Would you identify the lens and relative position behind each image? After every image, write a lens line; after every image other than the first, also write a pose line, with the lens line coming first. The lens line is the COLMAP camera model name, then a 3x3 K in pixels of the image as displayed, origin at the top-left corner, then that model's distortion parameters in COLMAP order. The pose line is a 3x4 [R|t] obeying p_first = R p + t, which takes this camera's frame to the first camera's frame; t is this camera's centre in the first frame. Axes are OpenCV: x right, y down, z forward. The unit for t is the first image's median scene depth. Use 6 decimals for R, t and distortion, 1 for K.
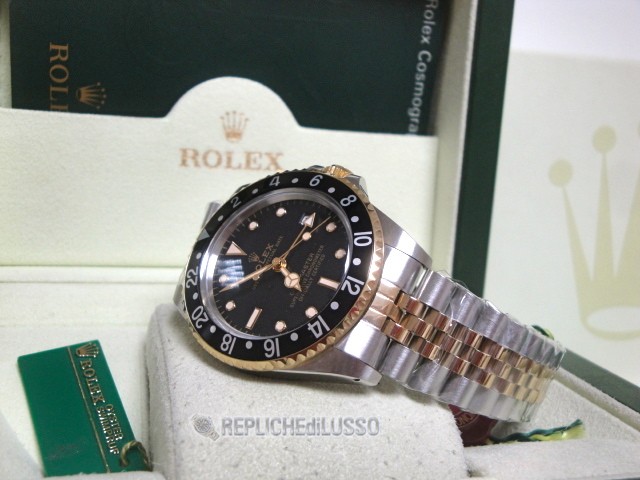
lens RADIAL K [[710.6, 0, 318.3], [0, 710.6, 235.8], [0, 0, 1]] dist [-0.009673, 0.000000]
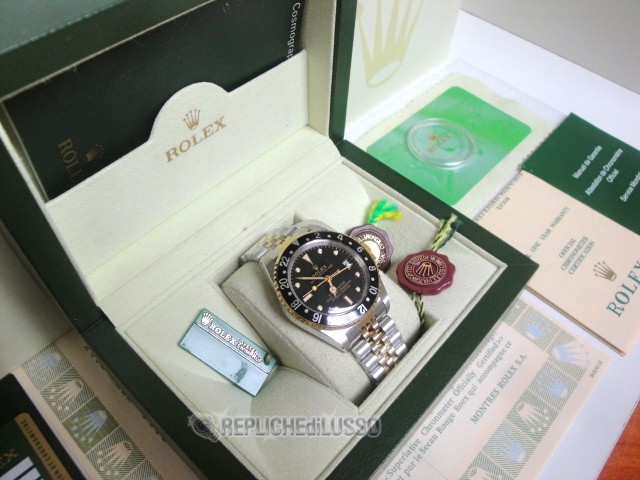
lens RADIAL K [[525.3, 0, 322.7], [0, 525.3, 240.5], [0, 0, 1]] dist [-0.148396, 0.092715]
pose [[0.854974, -0.430584, 0.289165, -0.300938], [0.094867, 0.677928, 0.728982, -0.716498], [-0.509920, -0.595828, 0.620459, 0.137718]]
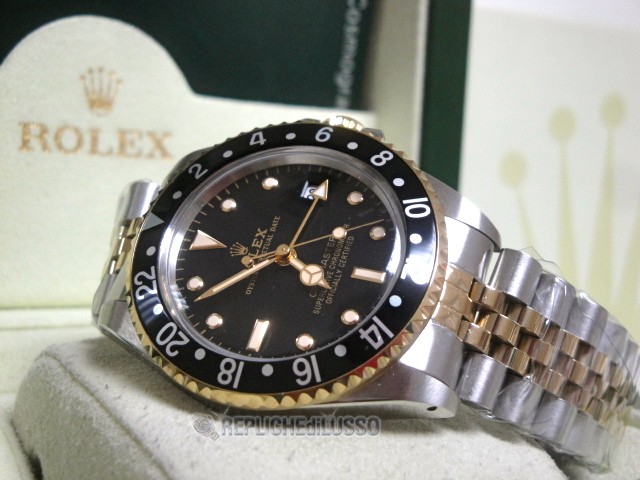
lens RADIAL K [[1004.0, 0, 322.2], [0, 1004.0, 240.2], [0, 0, 1]] dist [0.131464, 0.000000]
pose [[0.962377, -0.032034, 0.269822, -0.186539], [0.051978, 0.996392, -0.067095, 0.061851], [-0.266699, 0.078595, 0.960570, 0.048518]]
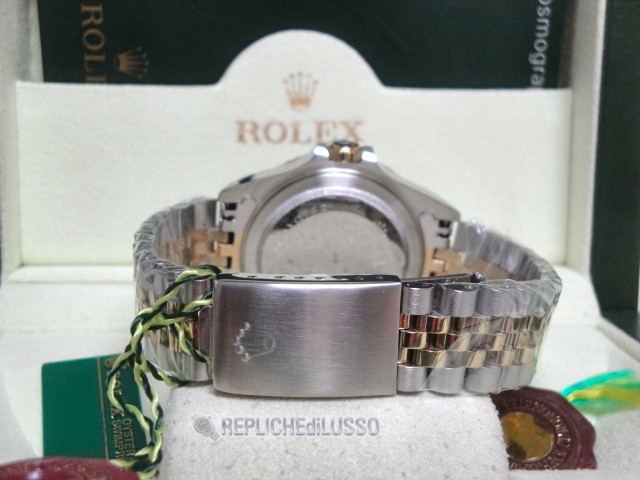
lens RADIAL K [[1004.0, 0, 318.1], [0, 1004.0, 239.1], [0, 0, 1]] dist [0.131464, 0.000000]
pose [[0.975094, -0.020943, -0.220802, 0.159830], [0.020481, 0.999781, -0.004382, 0.022436], [0.220846, -0.000250, 0.975309, -0.130716]]
